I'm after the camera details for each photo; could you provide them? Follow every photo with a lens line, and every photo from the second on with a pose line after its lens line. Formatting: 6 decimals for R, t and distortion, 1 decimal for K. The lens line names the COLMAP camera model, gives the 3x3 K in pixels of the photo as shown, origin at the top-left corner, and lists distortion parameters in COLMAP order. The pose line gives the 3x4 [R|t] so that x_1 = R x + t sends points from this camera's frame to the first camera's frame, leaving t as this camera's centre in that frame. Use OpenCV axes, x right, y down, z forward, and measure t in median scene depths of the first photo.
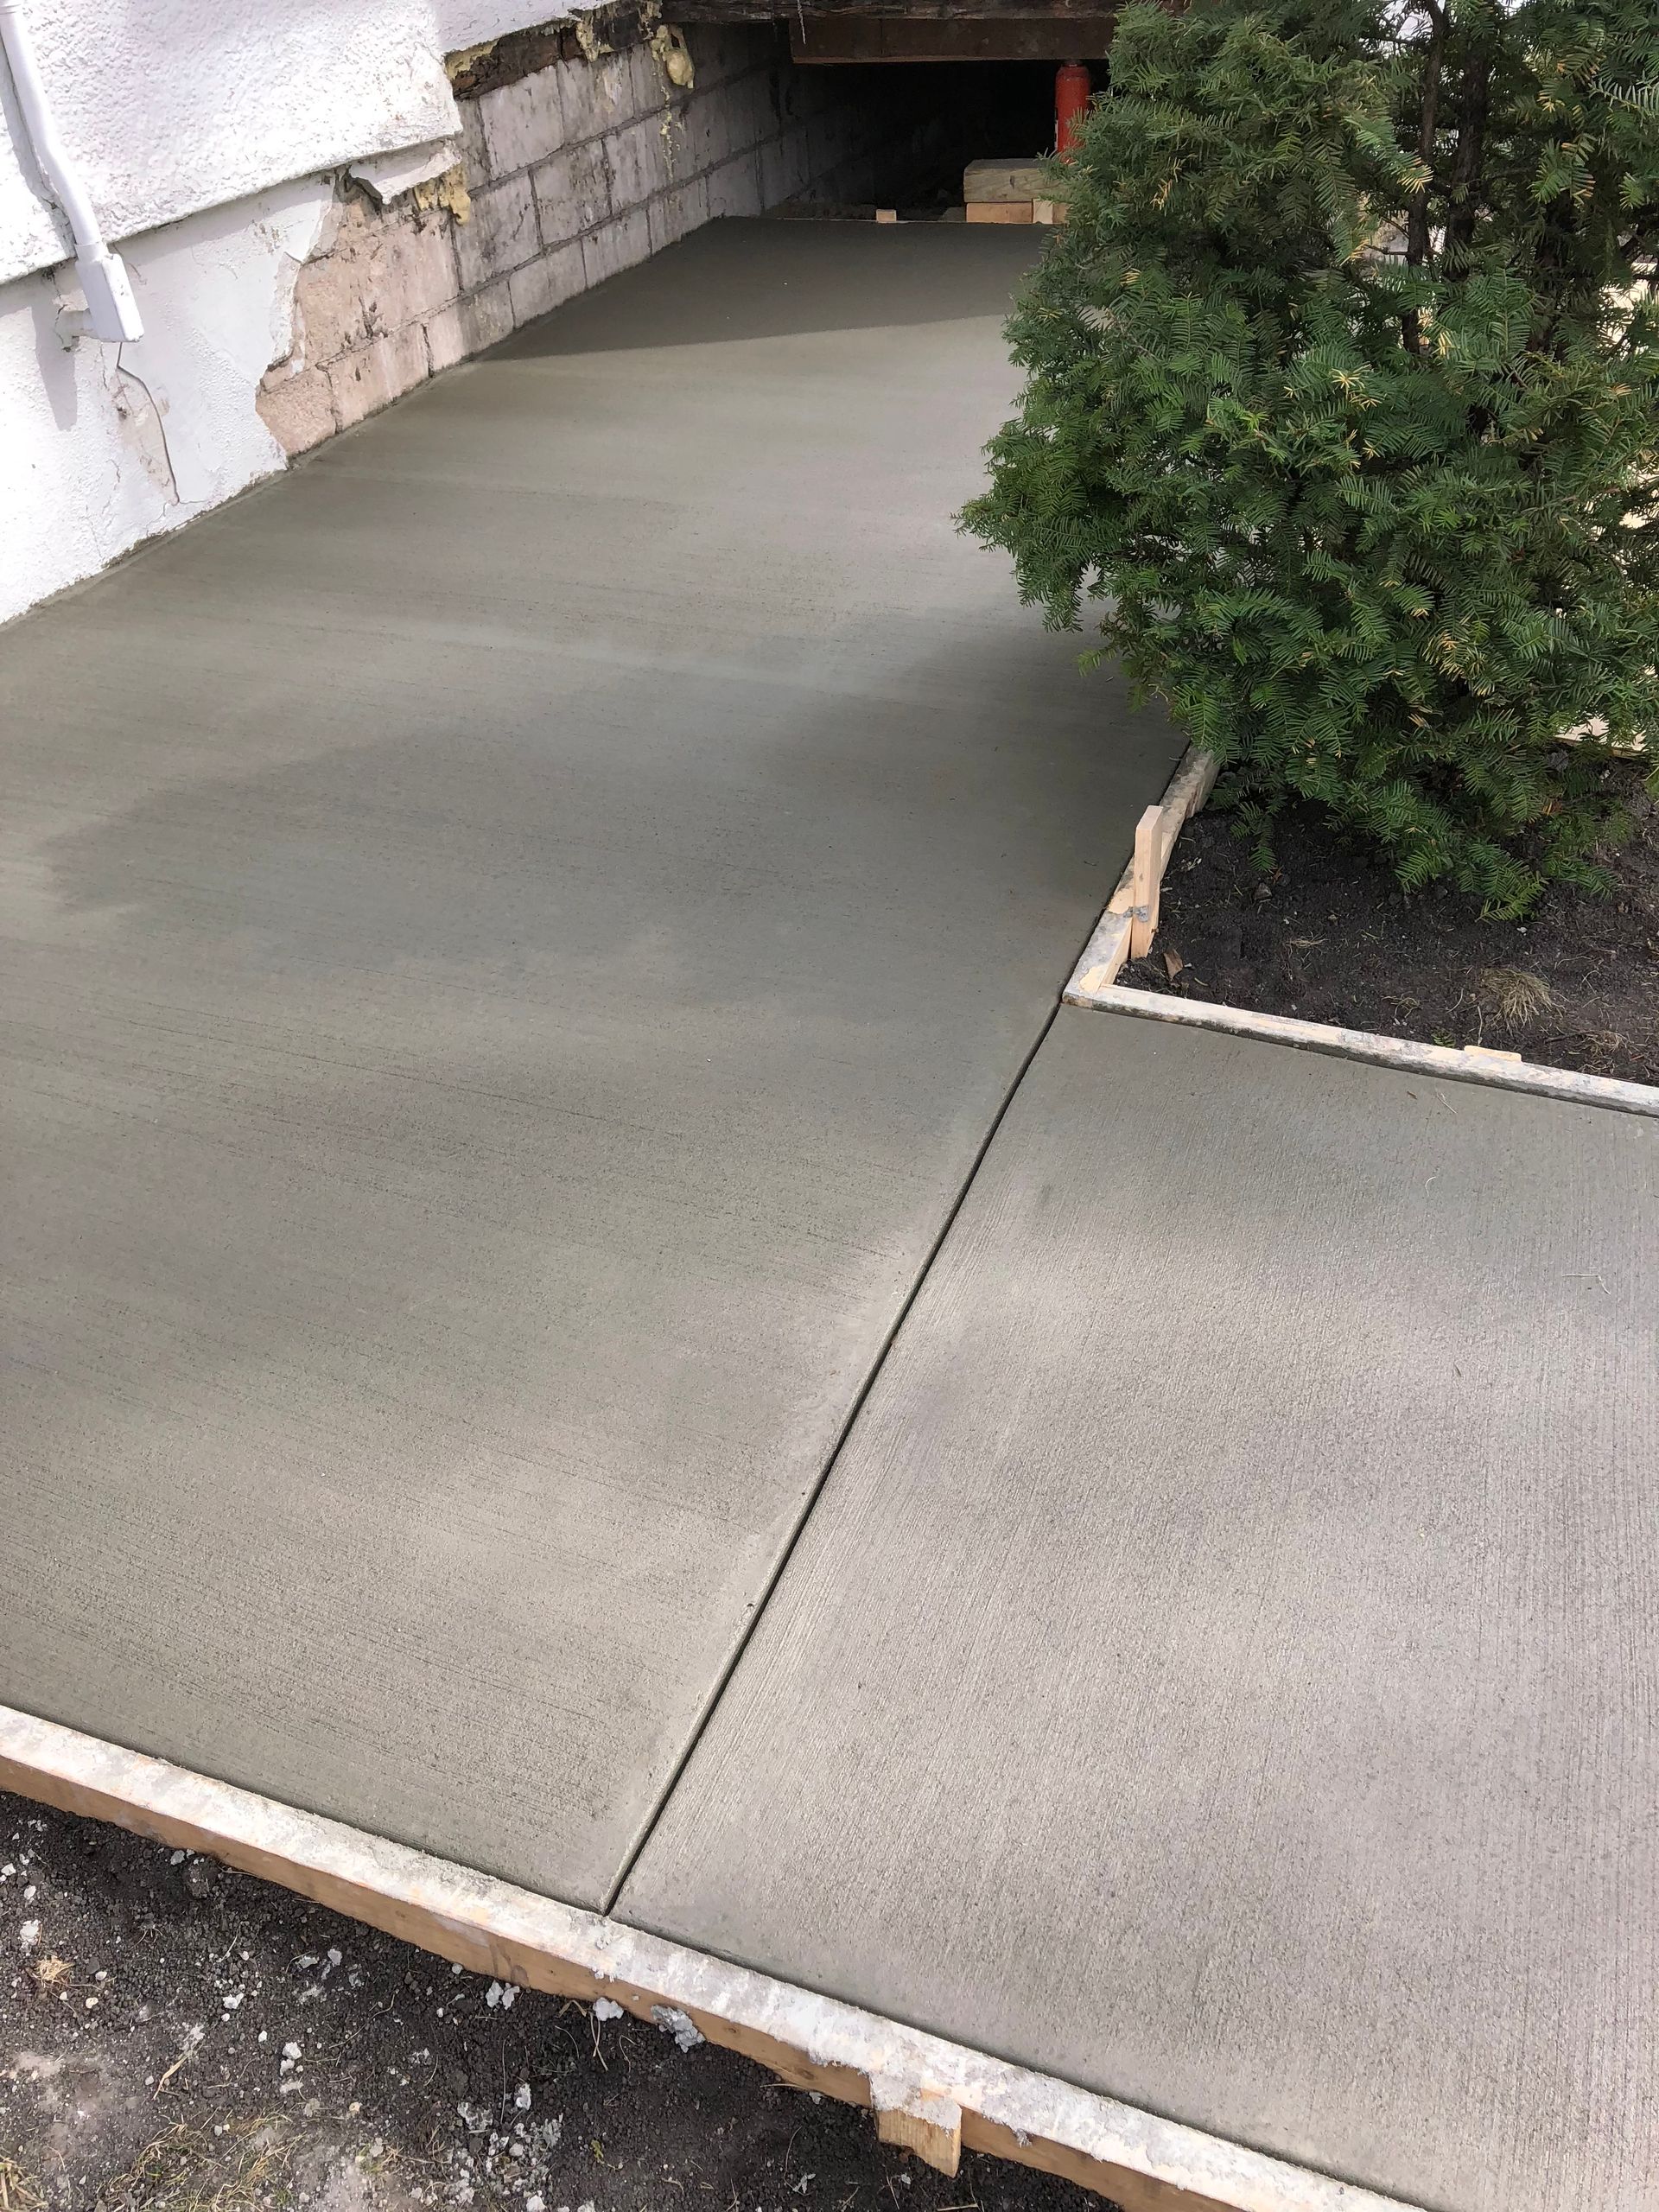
lens RADIAL K [[1839.5, 0, 829.5], [0, 1839.5, 1106.0], [0, 0, 1]] dist [-0.001999, -0.004395]
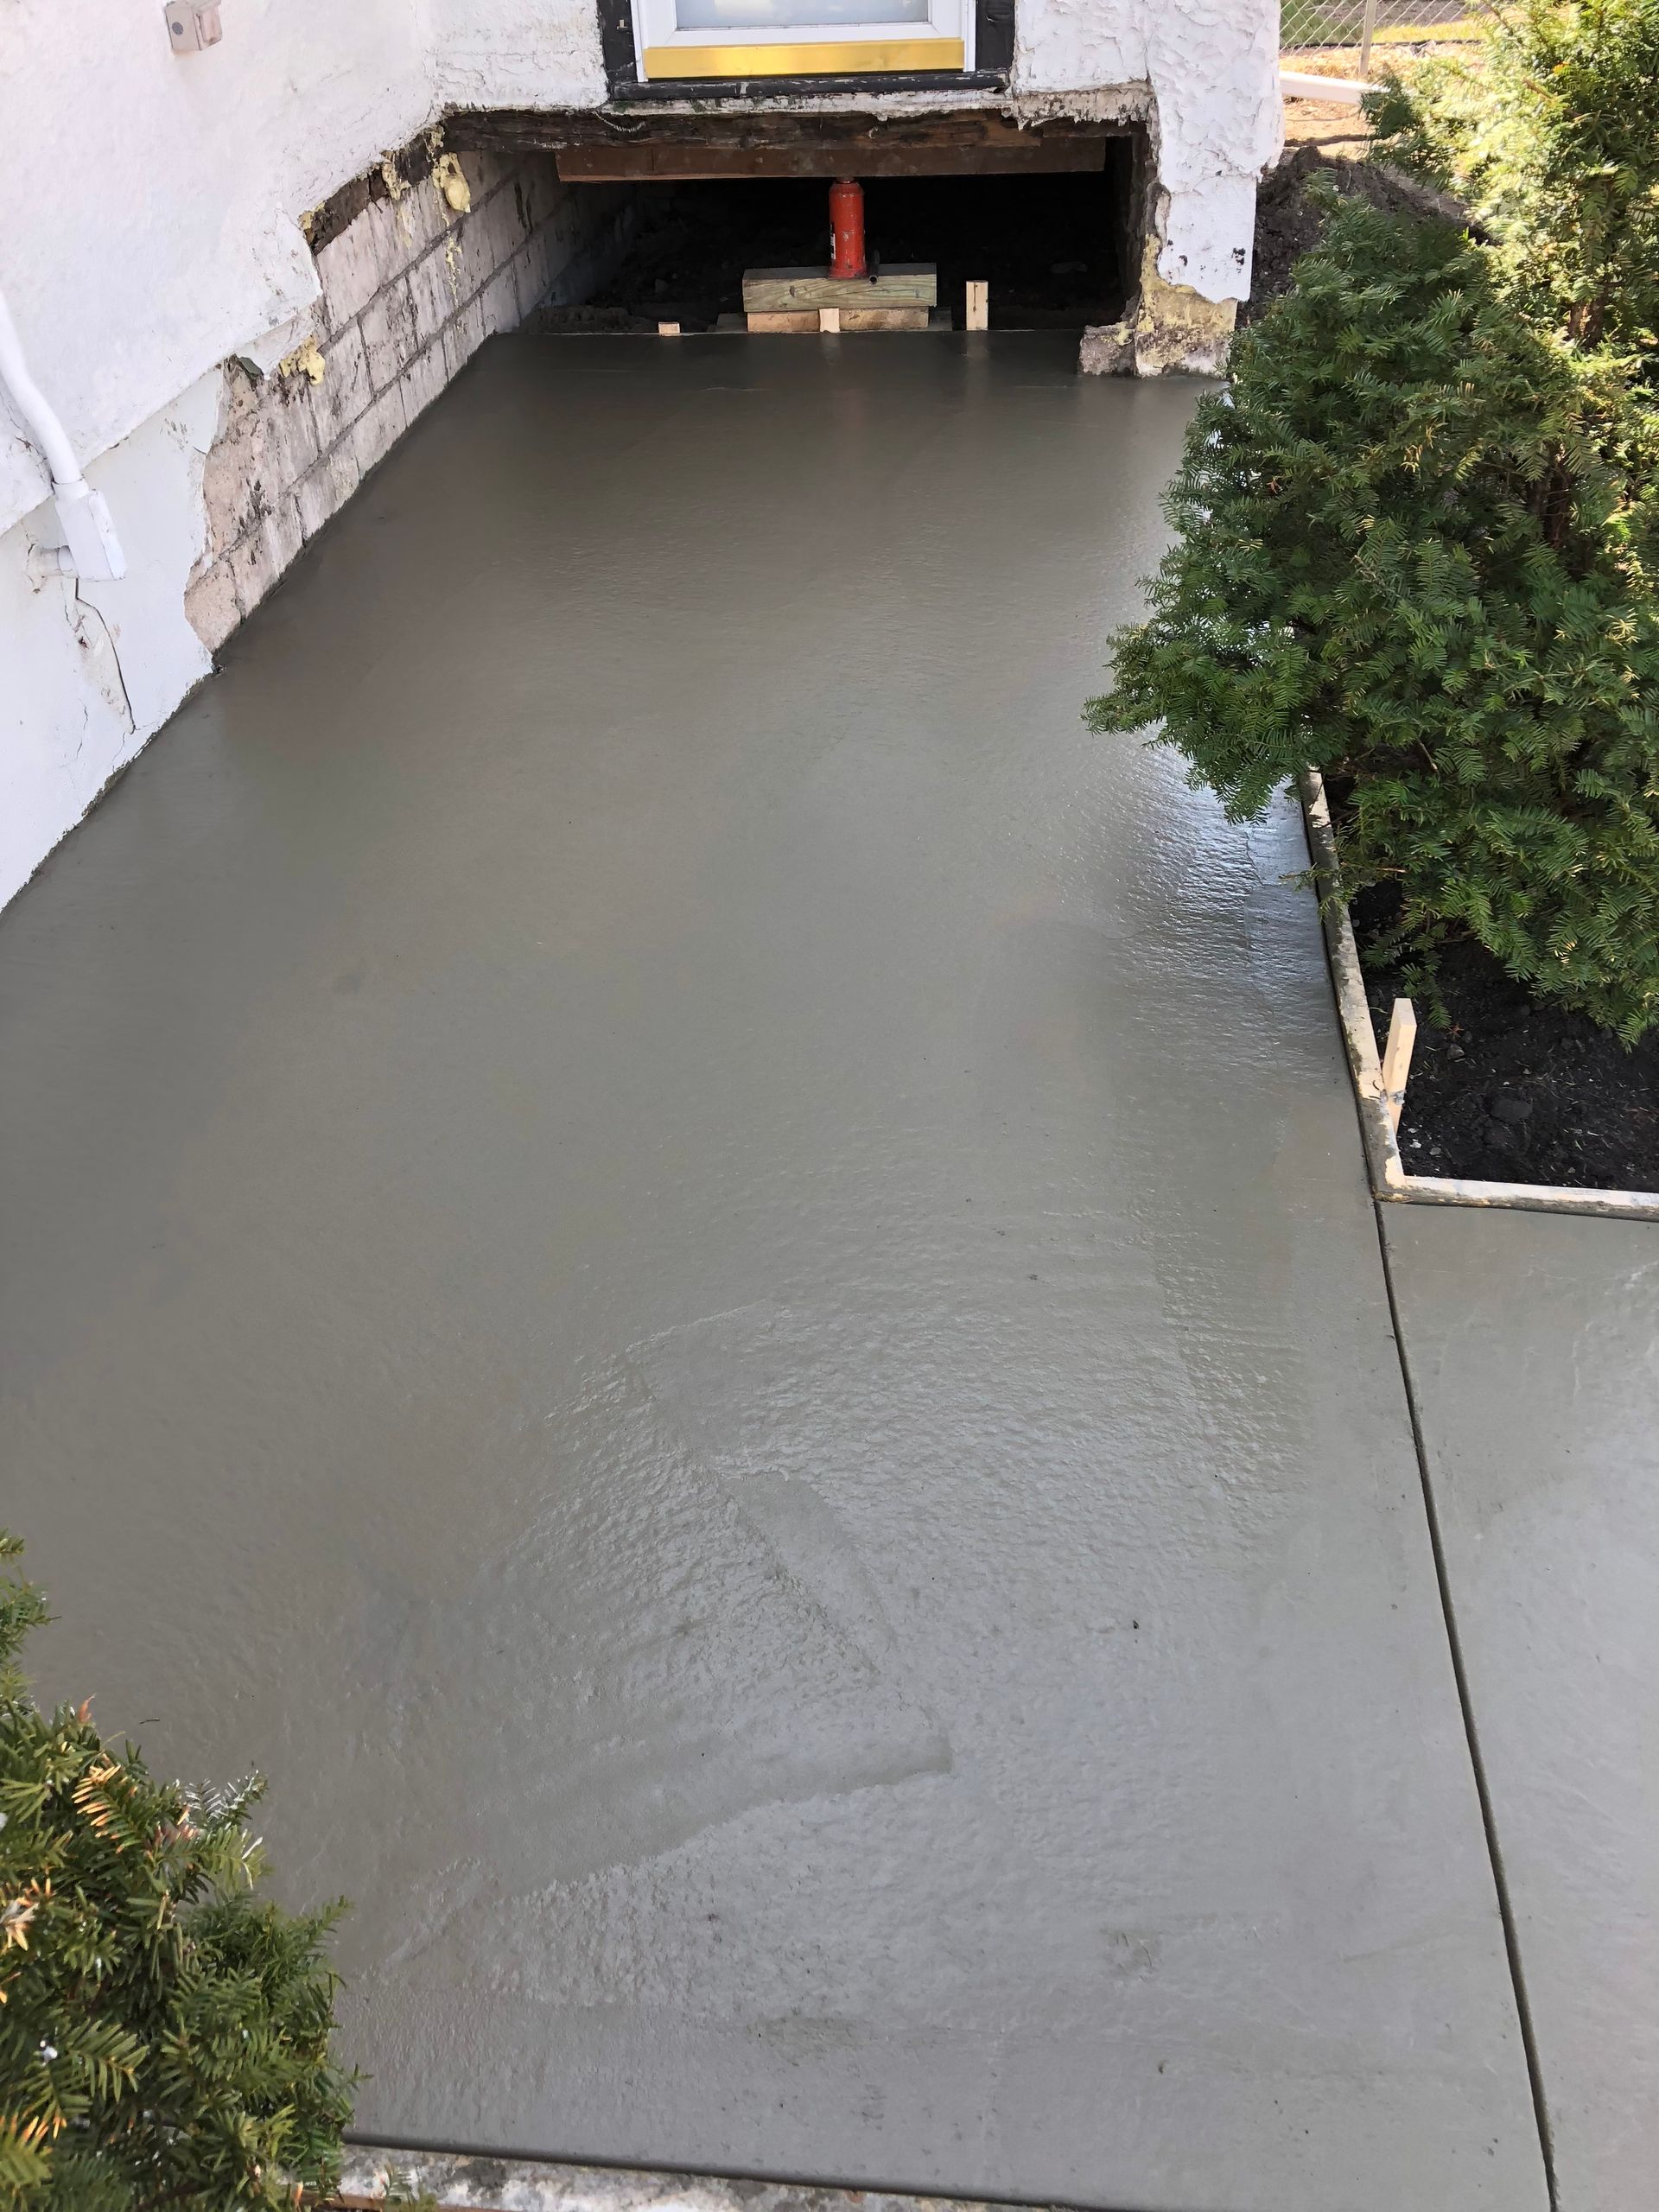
lens RADIAL K [[1836.1, 0, 896.4], [0, 1836.1, 1103.3], [0, 0, 1]] dist [-0.017667, -0.002250]
pose [[0.957998, -0.144815, 0.247523, -0.185496], [0.144577, 0.989307, 0.019238, -0.080694], [-0.247662, 0.017356, 0.968691, 0.015295]]
